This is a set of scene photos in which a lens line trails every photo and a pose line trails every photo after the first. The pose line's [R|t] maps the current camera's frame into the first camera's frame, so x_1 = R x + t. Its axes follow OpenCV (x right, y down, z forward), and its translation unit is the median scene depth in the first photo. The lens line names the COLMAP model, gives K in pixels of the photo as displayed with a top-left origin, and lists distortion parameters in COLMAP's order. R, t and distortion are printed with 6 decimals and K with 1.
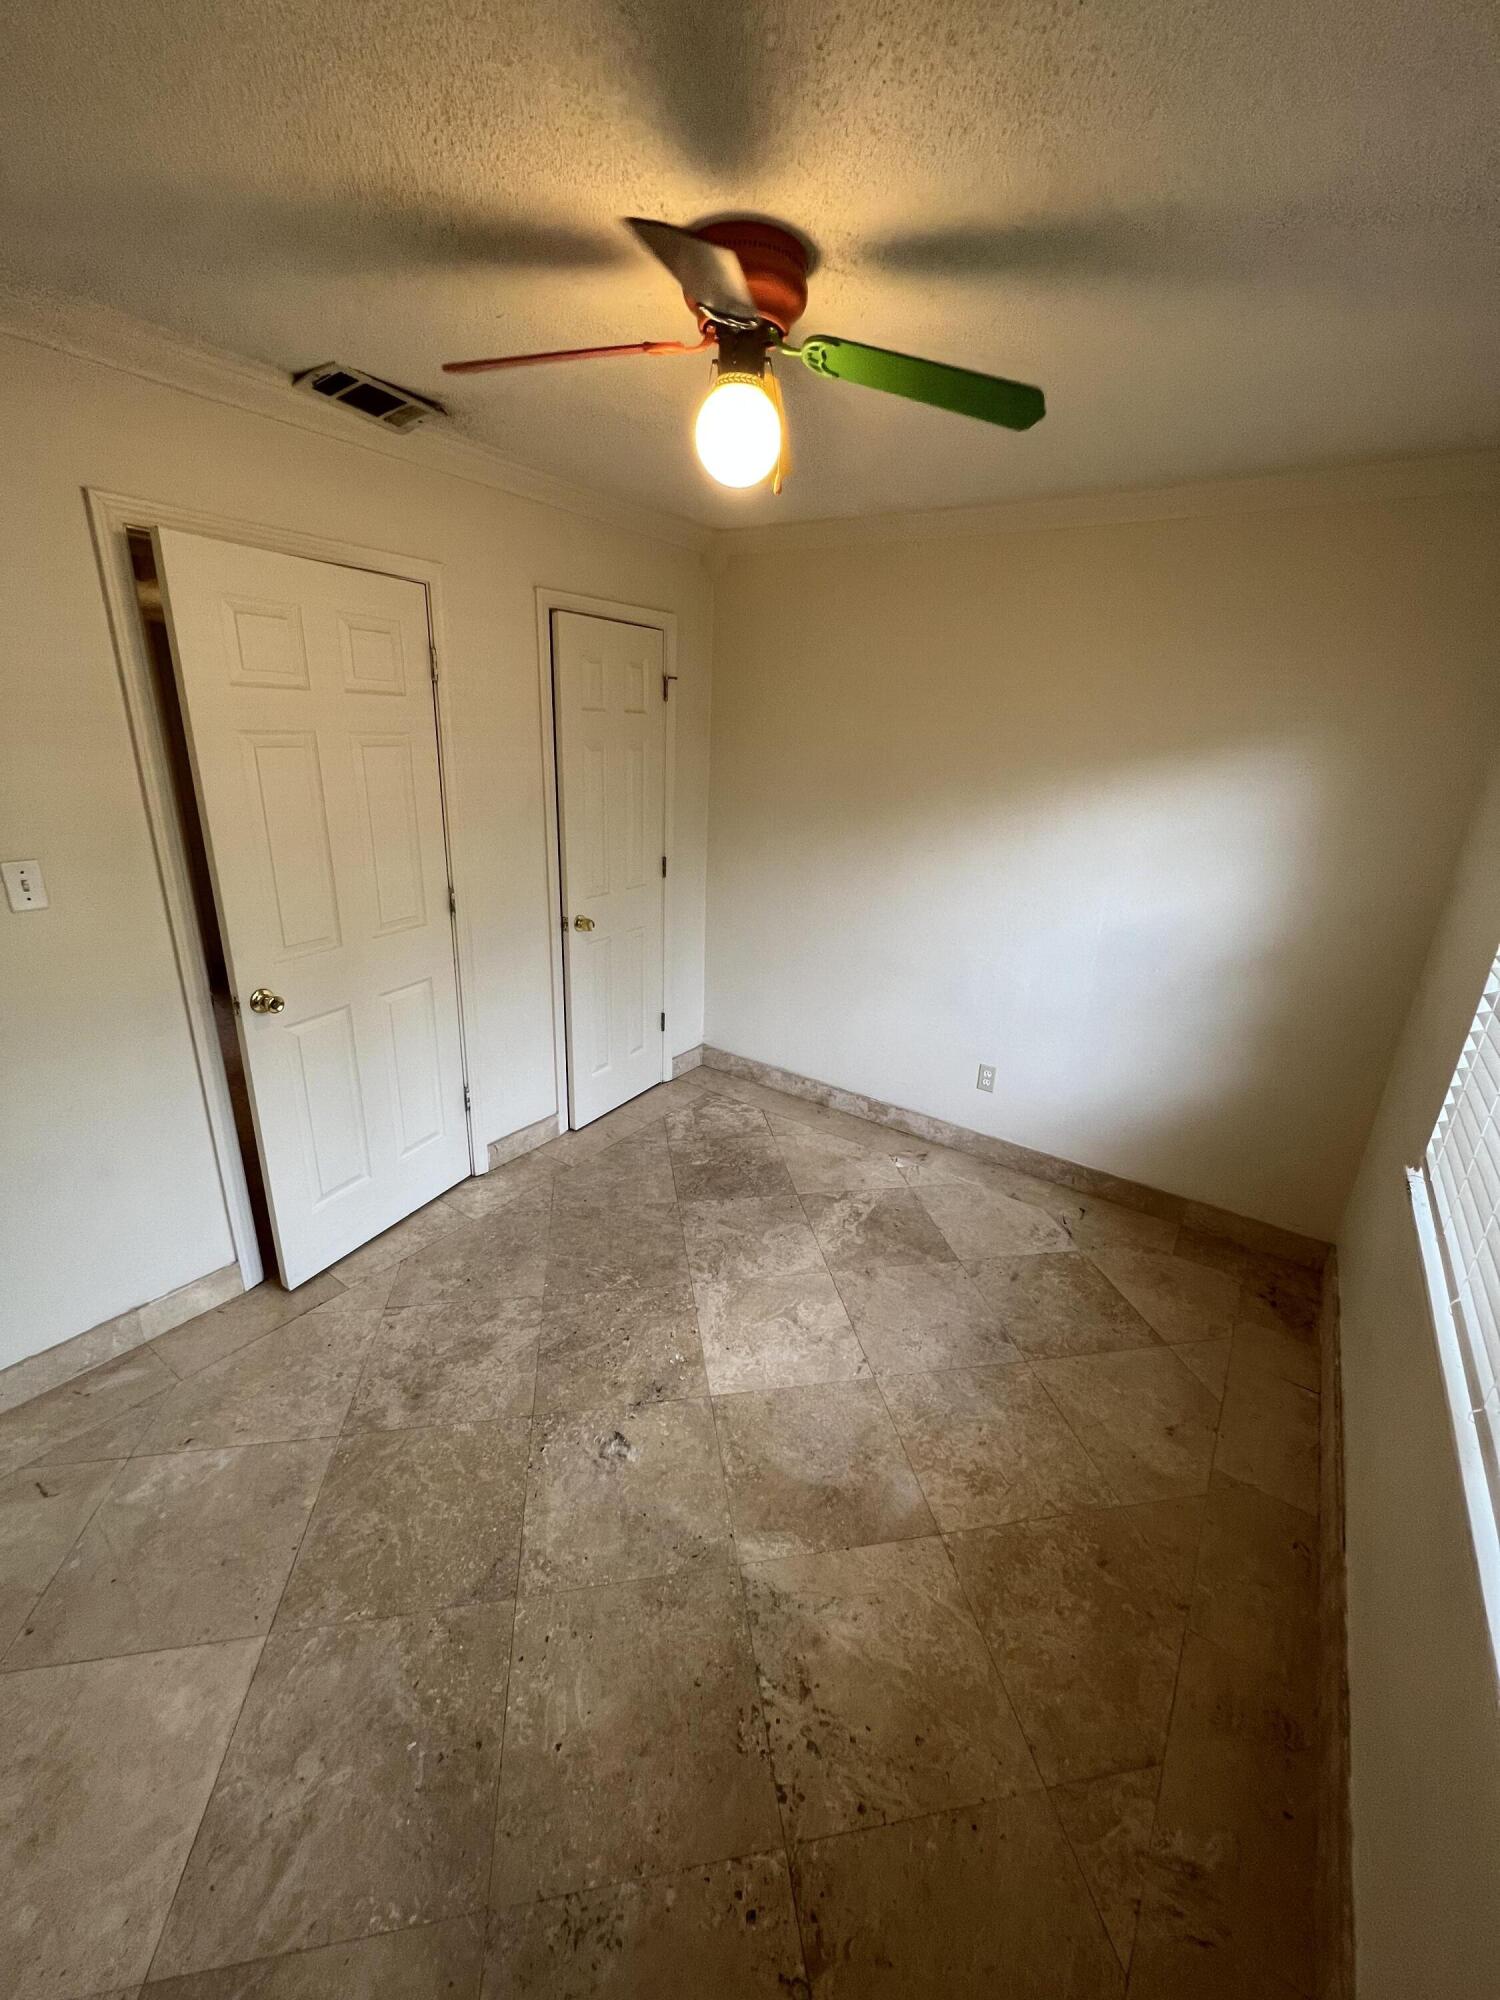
lens RADIAL K [[803.9, 0, 753.2], [0, 803.9, 999.5], [0, 0, 1]] dist [-0.002595, 0.001085]
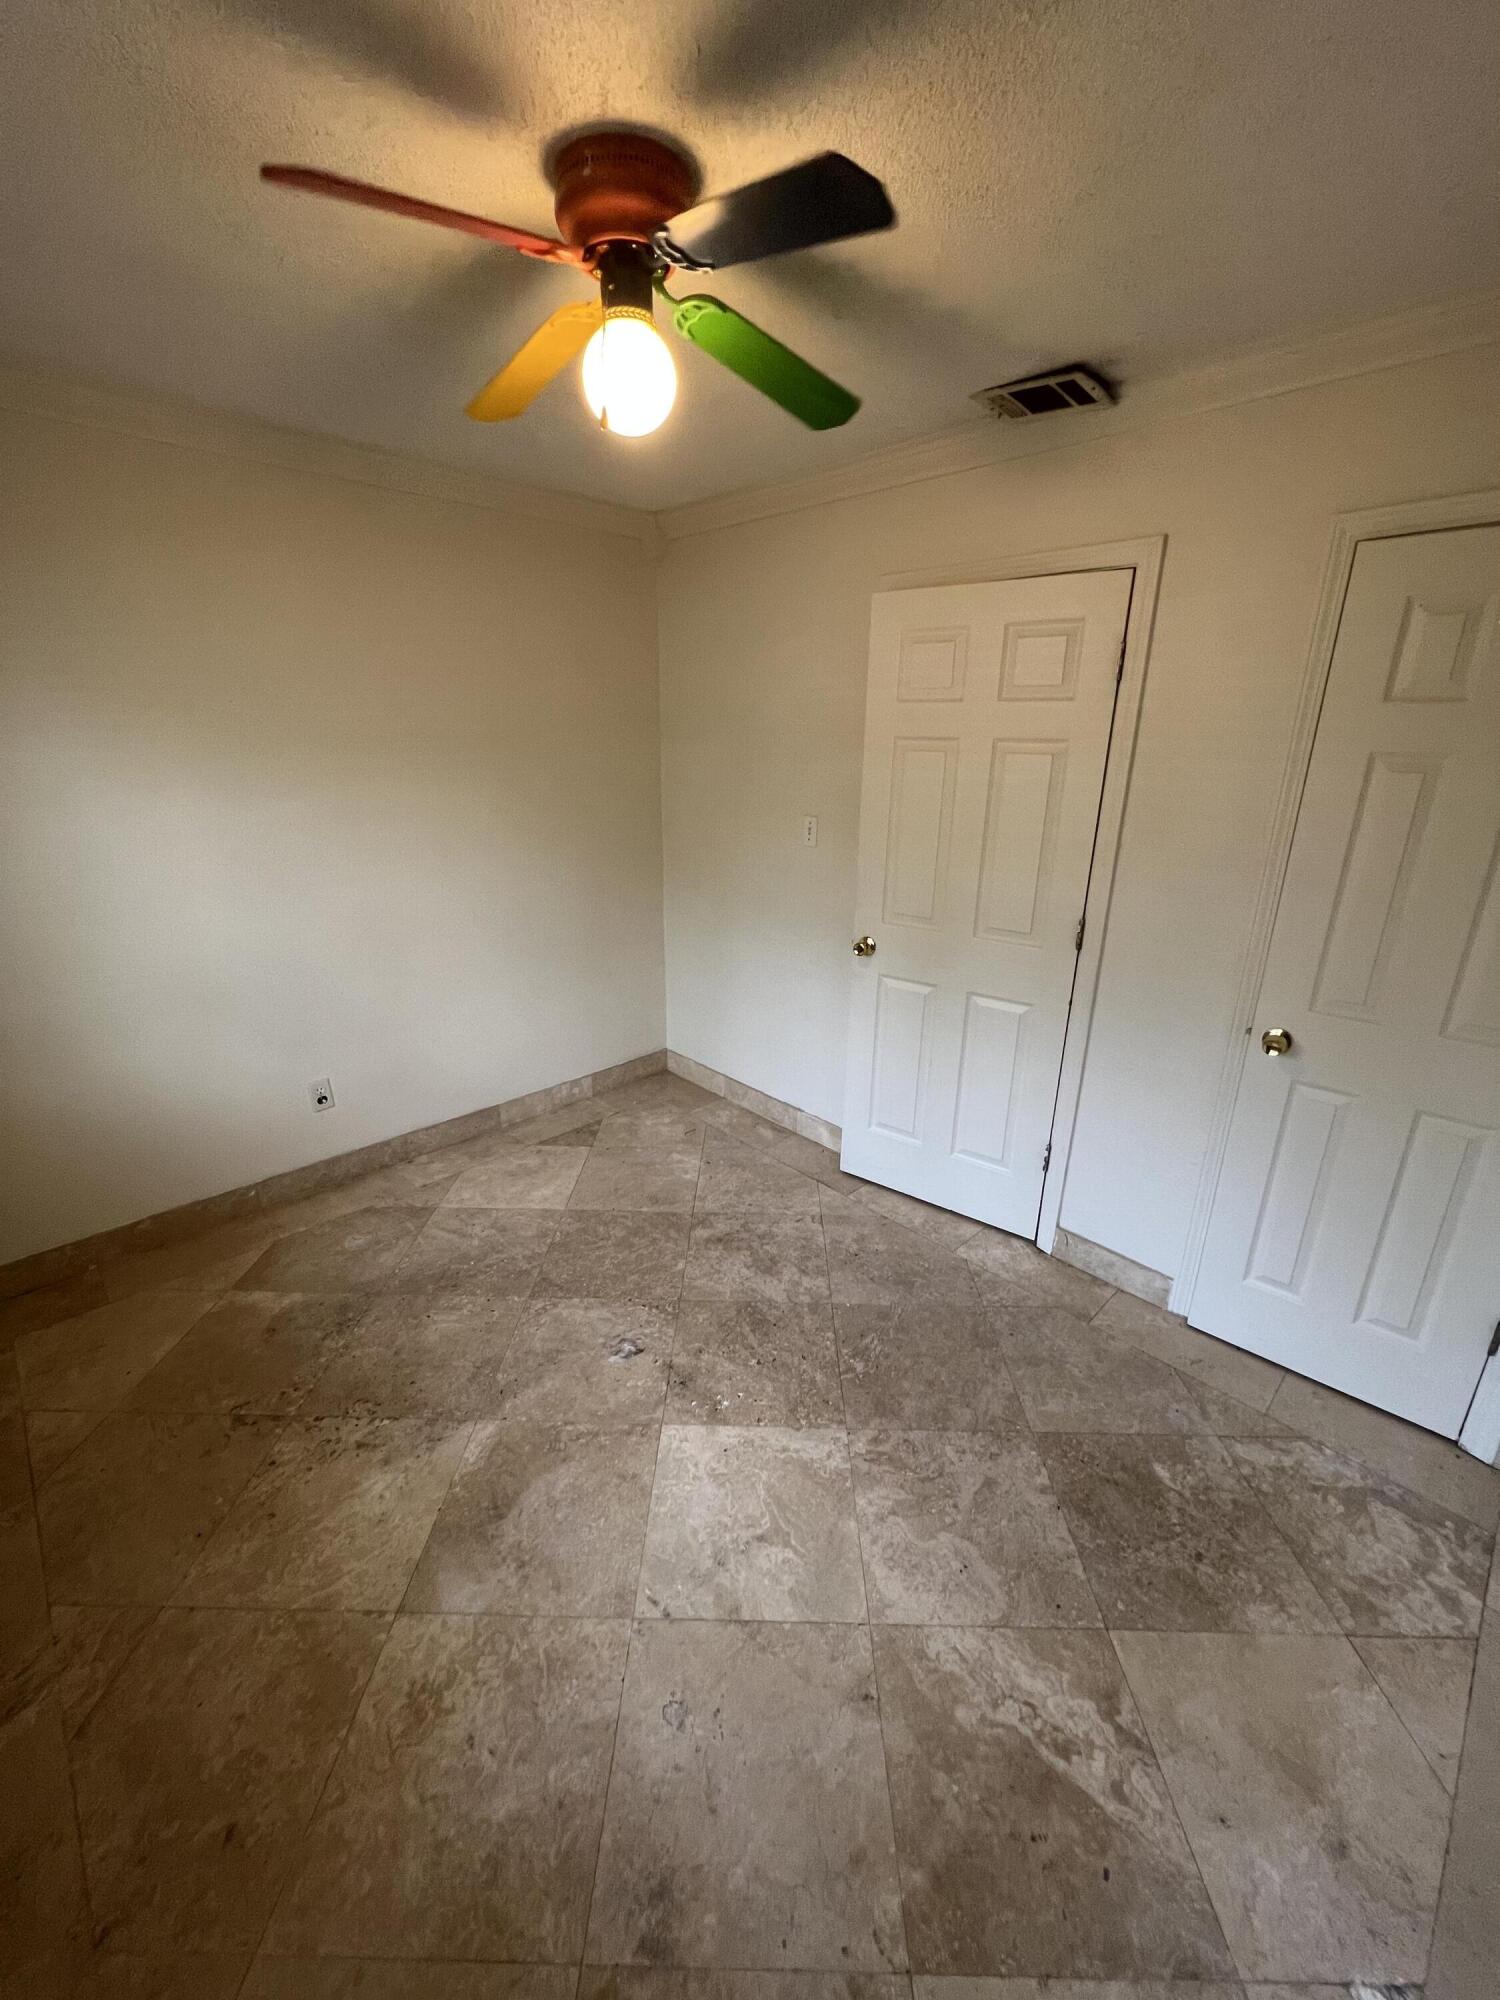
lens RADIAL K [[803.9, 0, 758.3], [0, 803.9, 1000.3], [0, 0, 1]] dist [-0.002595, 0.001085]
pose [[-0.195333, 0.264678, -0.944347, 0.669921], [-0.341442, 0.884303, 0.318474, -0.274569], [0.919382, 0.384648, -0.082361, 0.983802]]
